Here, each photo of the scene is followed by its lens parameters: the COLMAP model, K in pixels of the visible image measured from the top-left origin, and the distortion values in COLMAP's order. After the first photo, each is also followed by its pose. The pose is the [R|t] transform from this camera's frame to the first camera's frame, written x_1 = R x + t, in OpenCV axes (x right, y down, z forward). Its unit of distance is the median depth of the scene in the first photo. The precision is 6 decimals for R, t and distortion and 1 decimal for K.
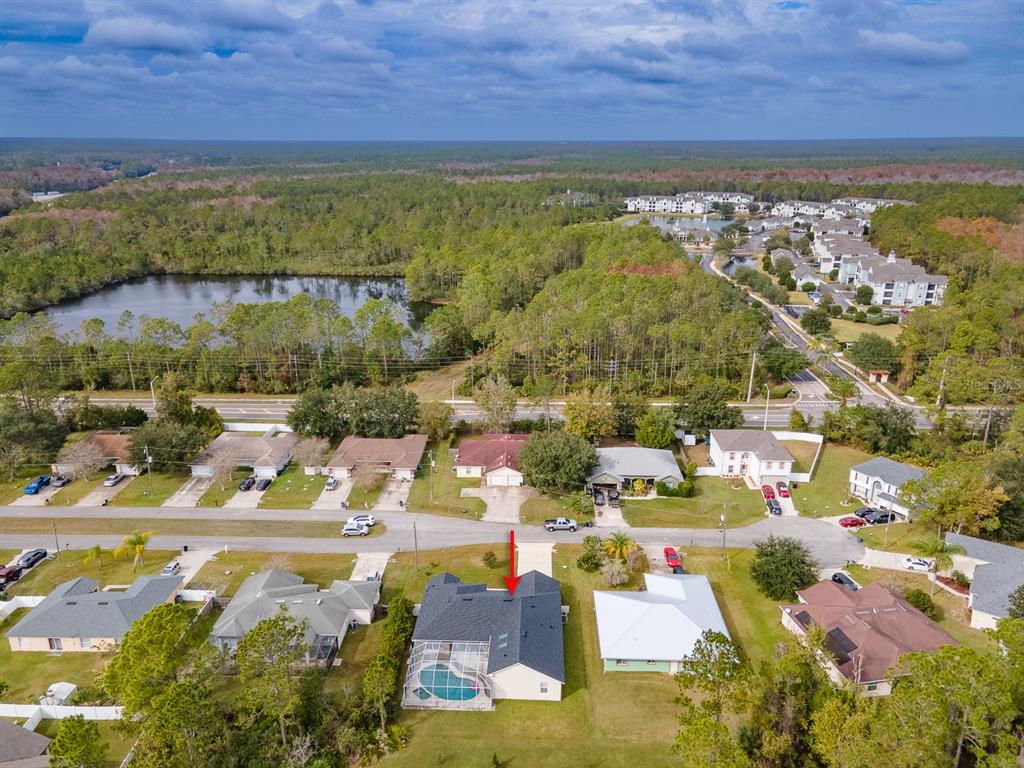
lens RADIAL K [[753.0, 0, 512.0], [0, 753.0, 384.0], [0, 0, 1]] dist [0.042836, 0.000610]
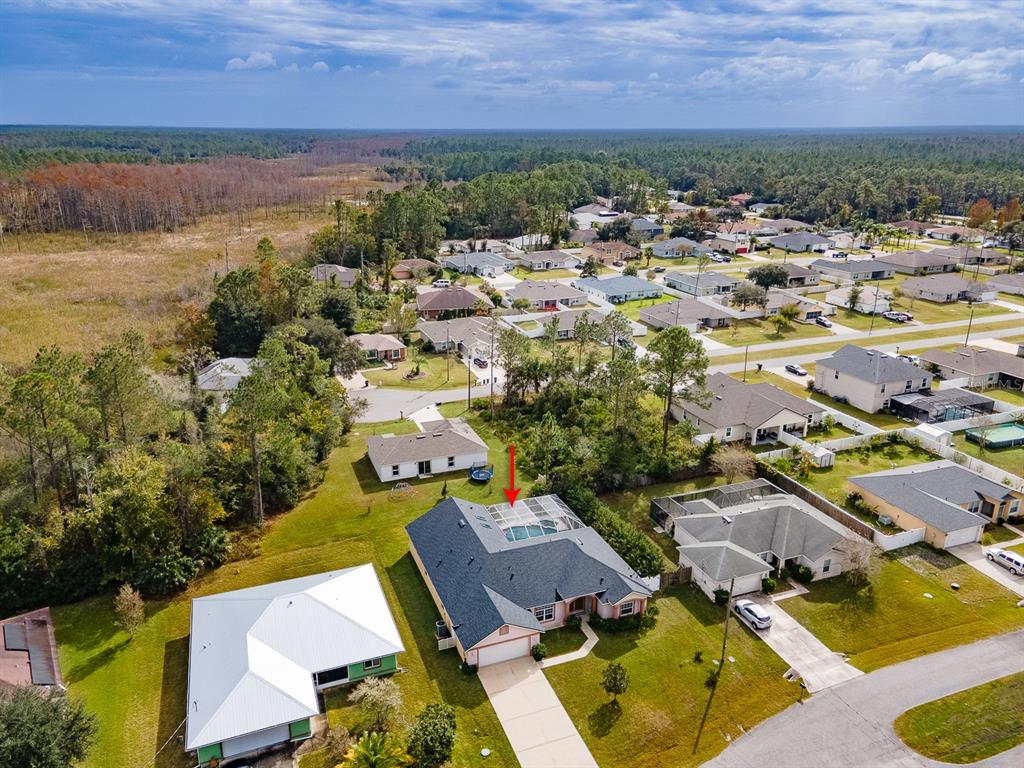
lens RADIAL K [[753.0, 0, 512.0], [0, 753.0, 384.0], [0, 0, 1]] dist [0.042836, 0.000610]
pose [[-0.919061, 0.125831, -0.373487, 0.165661], [-0.120890, 0.811972, 0.571041, -0.181445], [0.375116, 0.569972, -0.731040, 0.967256]]
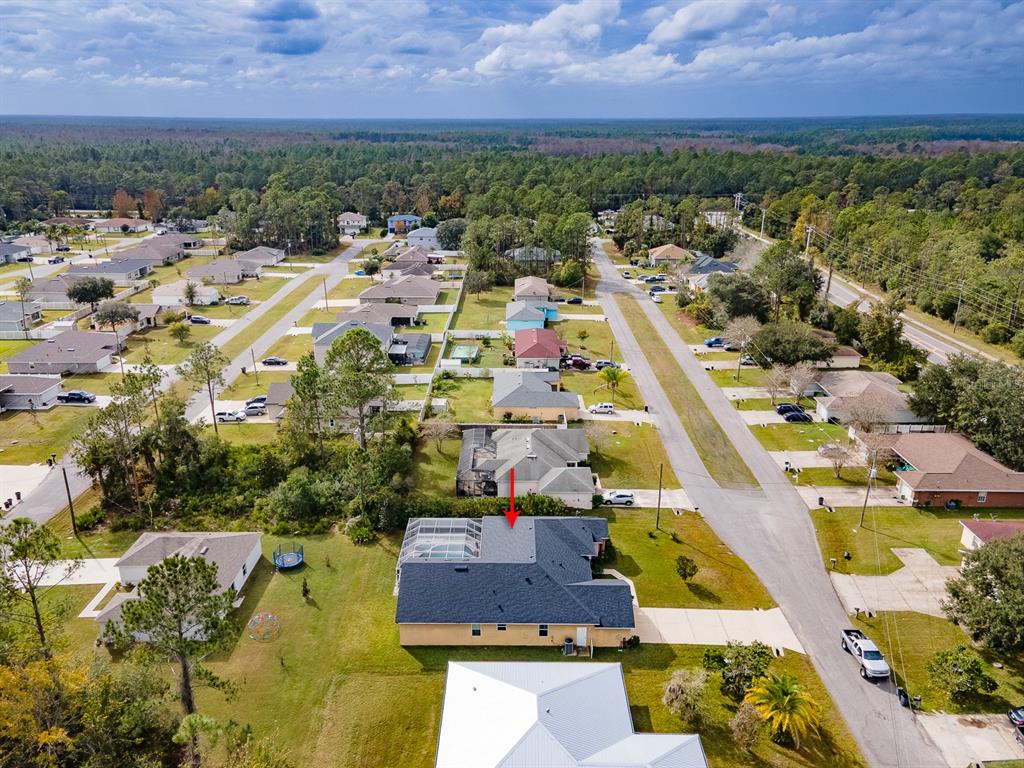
lens RADIAL K [[753.0, 0, 512.0], [0, 753.0, 384.0], [0, 0, 1]] dist [0.042836, 0.000610]
pose [[0.030920, 0.332032, -0.942761, 0.428992], [-0.304271, 0.901573, 0.307547, -0.061292], [0.952084, 0.277345, 0.128905, 0.561038]]
